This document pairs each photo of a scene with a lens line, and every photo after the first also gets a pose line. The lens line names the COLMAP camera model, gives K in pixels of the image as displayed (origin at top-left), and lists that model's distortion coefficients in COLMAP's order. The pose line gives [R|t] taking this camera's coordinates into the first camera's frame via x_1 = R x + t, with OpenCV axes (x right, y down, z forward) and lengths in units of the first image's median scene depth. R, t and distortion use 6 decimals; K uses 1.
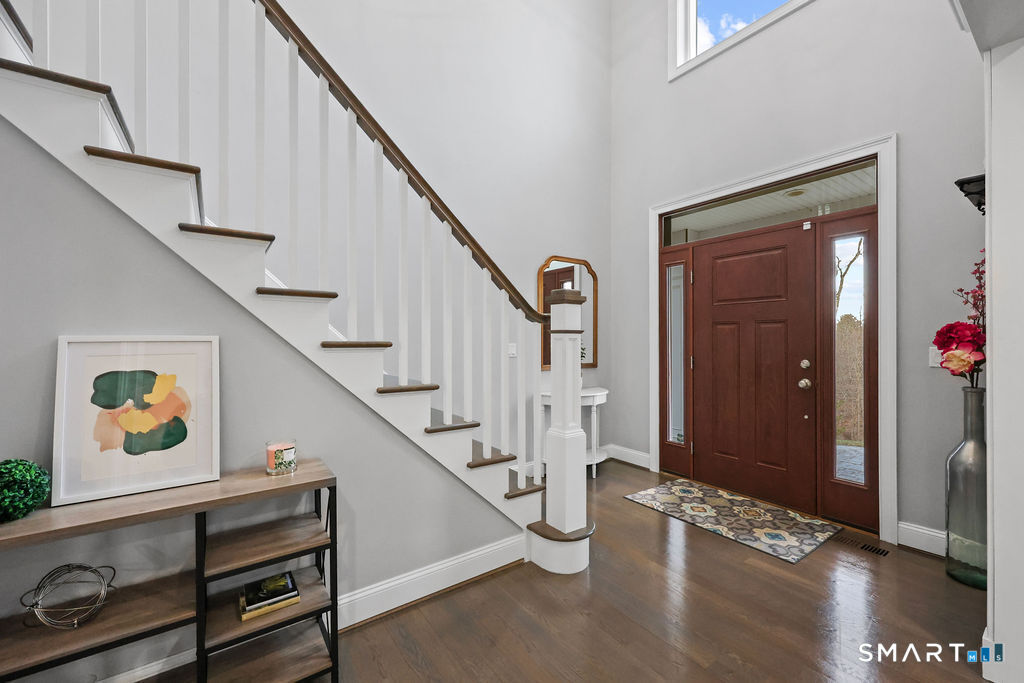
lens RADIAL K [[412.6, 0, 514.5], [0, 412.6, 341.1], [0, 0, 1]] dist [-0.001565, 0.000279]
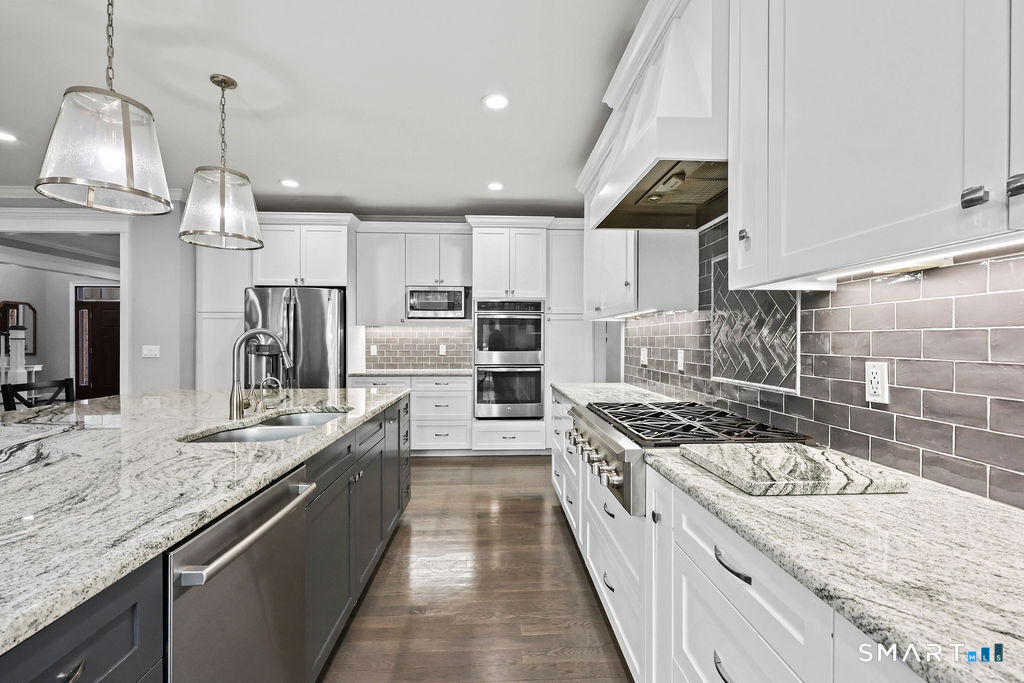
lens RADIAL K [[441.0, 0, 510.9], [0, 441.0, 342.5], [0, 0, 1]] dist [-0.001933, -0.000081]
pose [[0.544172, -0.003201, 0.838968, -0.368133], [-0.002148, 0.999984, 0.005209, -0.015614], [-0.838971, -0.004637, 0.544157, -2.281155]]
